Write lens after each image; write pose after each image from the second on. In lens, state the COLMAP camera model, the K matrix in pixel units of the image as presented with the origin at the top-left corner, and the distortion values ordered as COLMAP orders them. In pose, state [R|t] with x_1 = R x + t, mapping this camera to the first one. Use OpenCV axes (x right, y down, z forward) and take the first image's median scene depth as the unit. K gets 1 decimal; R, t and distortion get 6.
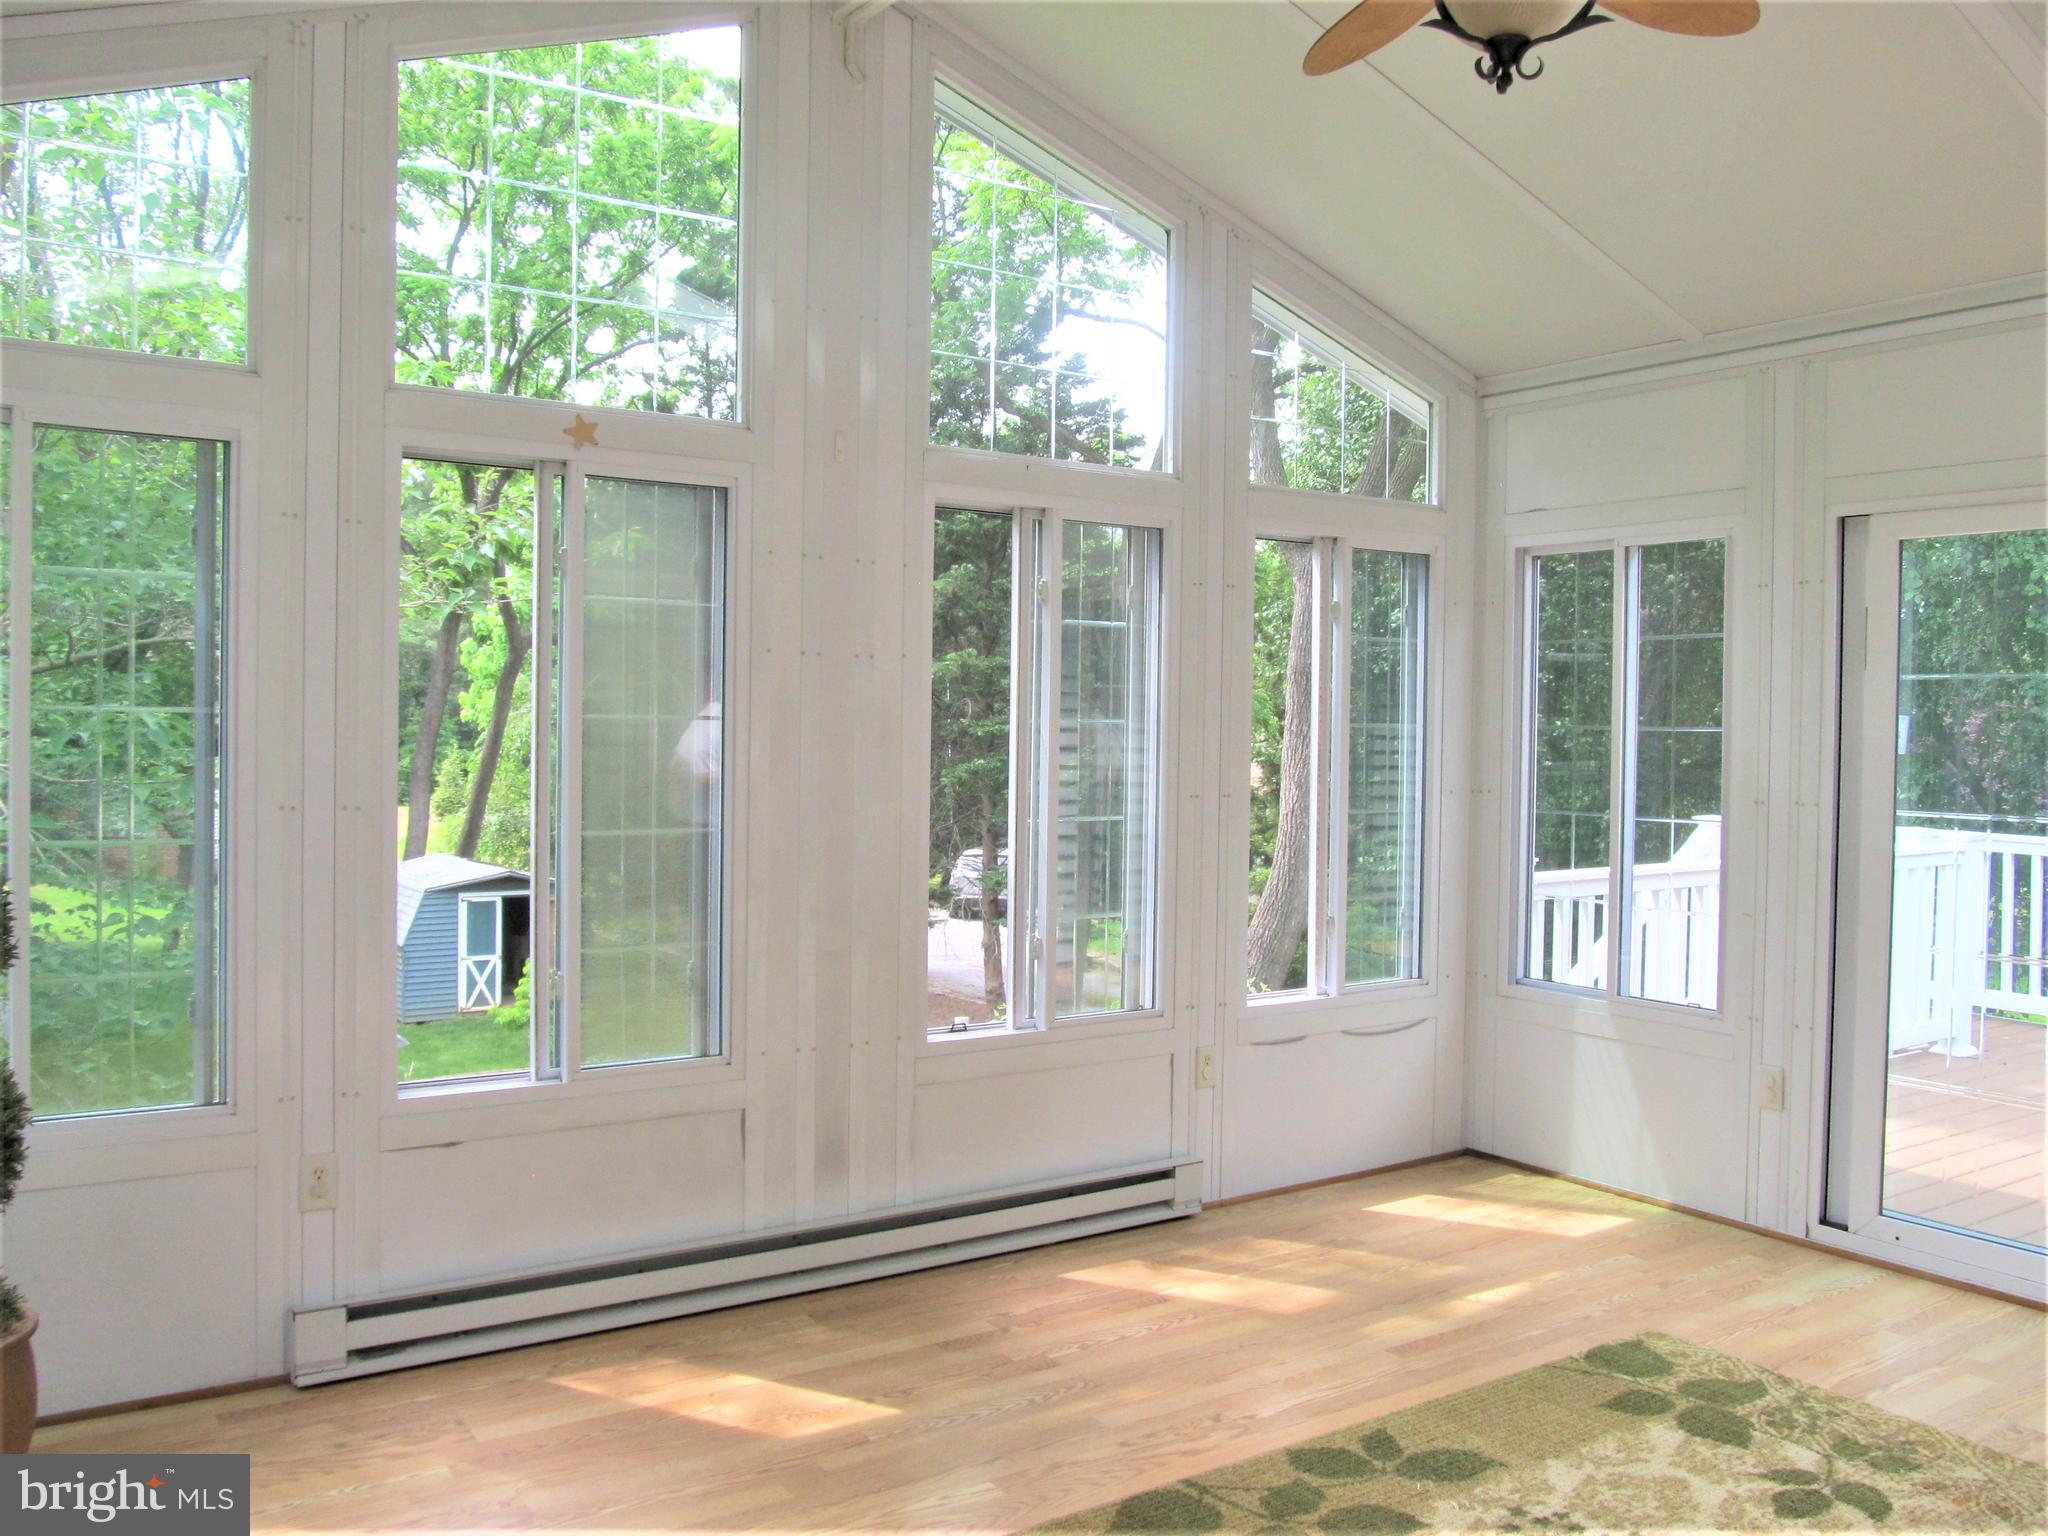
lens RADIAL K [[1676.3, 0, 1024.0], [0, 1676.3, 768.0], [0, 0, 1]] dist [-0.078585, 0.045698]
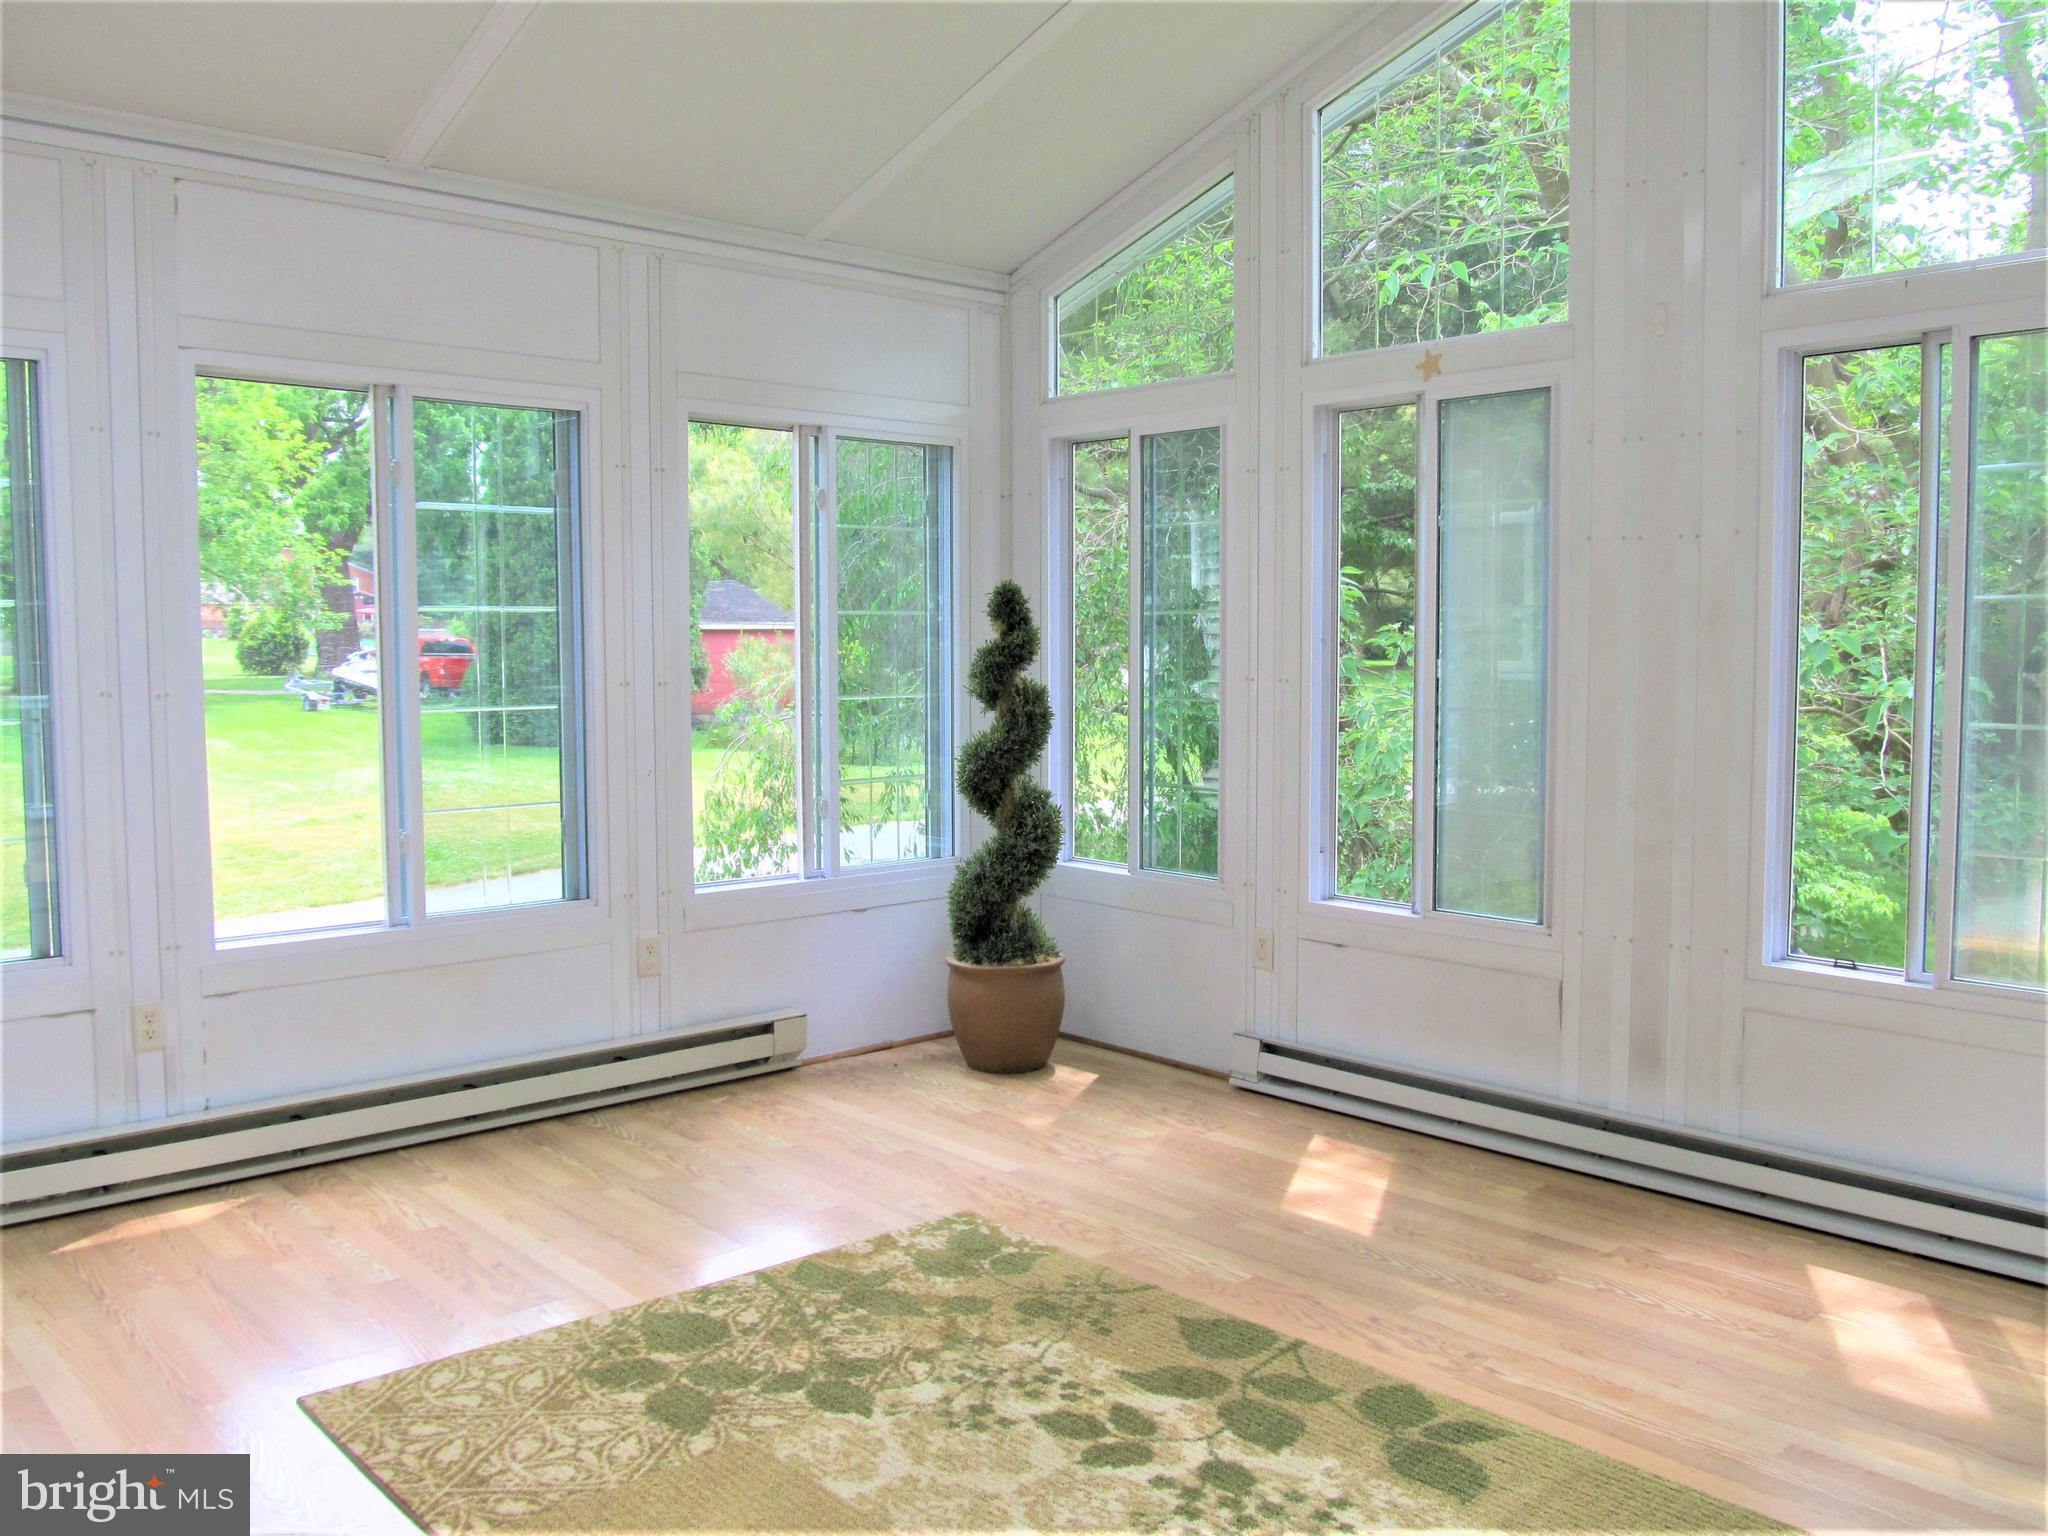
lens RADIAL K [[1676.3, 0, 1024.0], [0, 1676.3, 768.0], [0, 0, 1]] dist [-0.078585, 0.045698]
pose [[0.130582, 0.059630, -0.989643, 0.914313], [-0.019177, 0.998155, 0.057612, 0.019954], [0.991252, 0.011456, 0.131484, 0.595433]]
